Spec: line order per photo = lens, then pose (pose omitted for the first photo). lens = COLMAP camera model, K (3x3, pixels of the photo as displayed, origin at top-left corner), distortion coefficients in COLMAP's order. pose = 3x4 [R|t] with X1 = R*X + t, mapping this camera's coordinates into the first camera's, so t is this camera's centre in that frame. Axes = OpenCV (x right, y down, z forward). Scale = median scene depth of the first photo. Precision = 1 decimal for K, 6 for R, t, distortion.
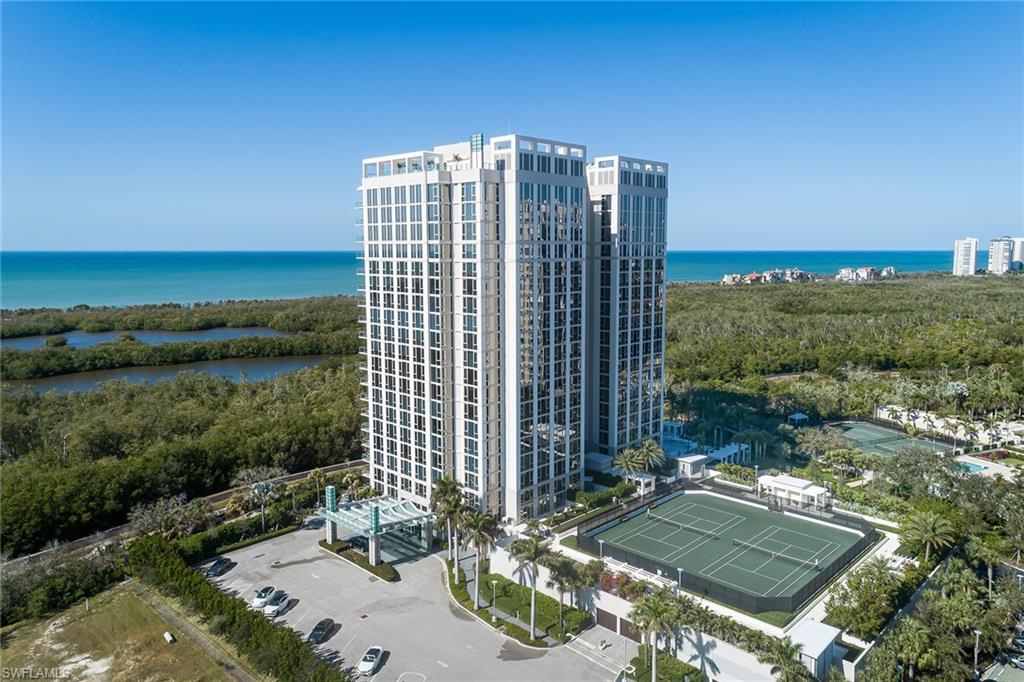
lens RADIAL K [[706.8, 0, 514.9], [0, 706.8, 330.3], [0, 0, 1]] dist [0.035156, 0.000636]
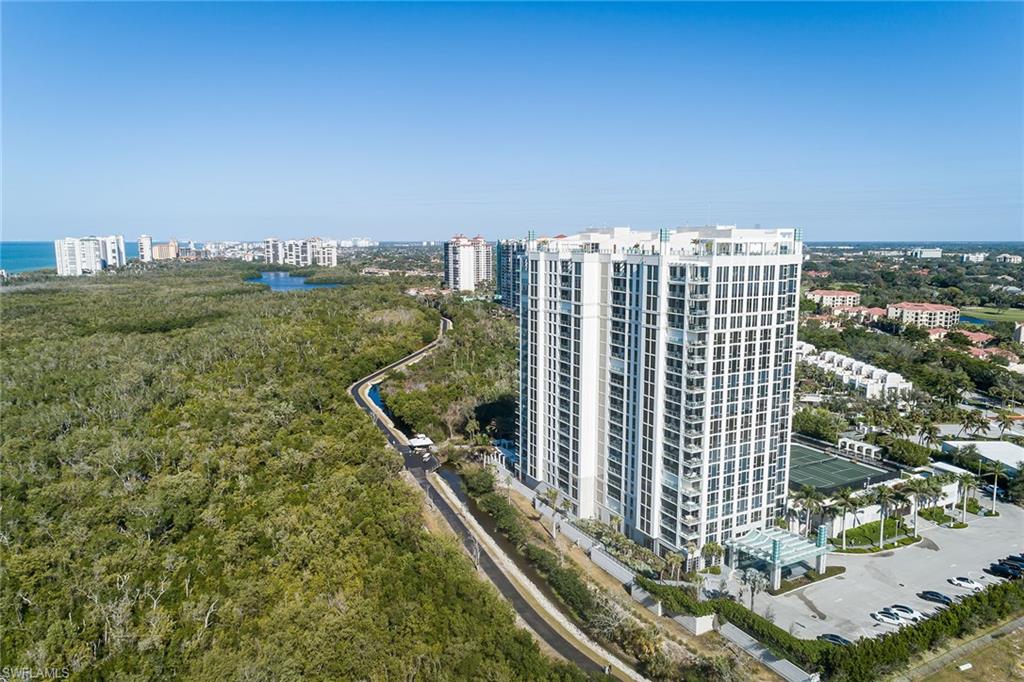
lens RADIAL K [[691.2, 0, 512.0], [0, 691.2, 341.0], [0, 0, 1]] dist [0.004166, 0.002735]
pose [[0.330132, -0.139531, 0.933565, -1.341957], [0.112223, 0.987802, 0.107952, -0.244726], [-0.937240, 0.069129, 0.341763, 0.979909]]
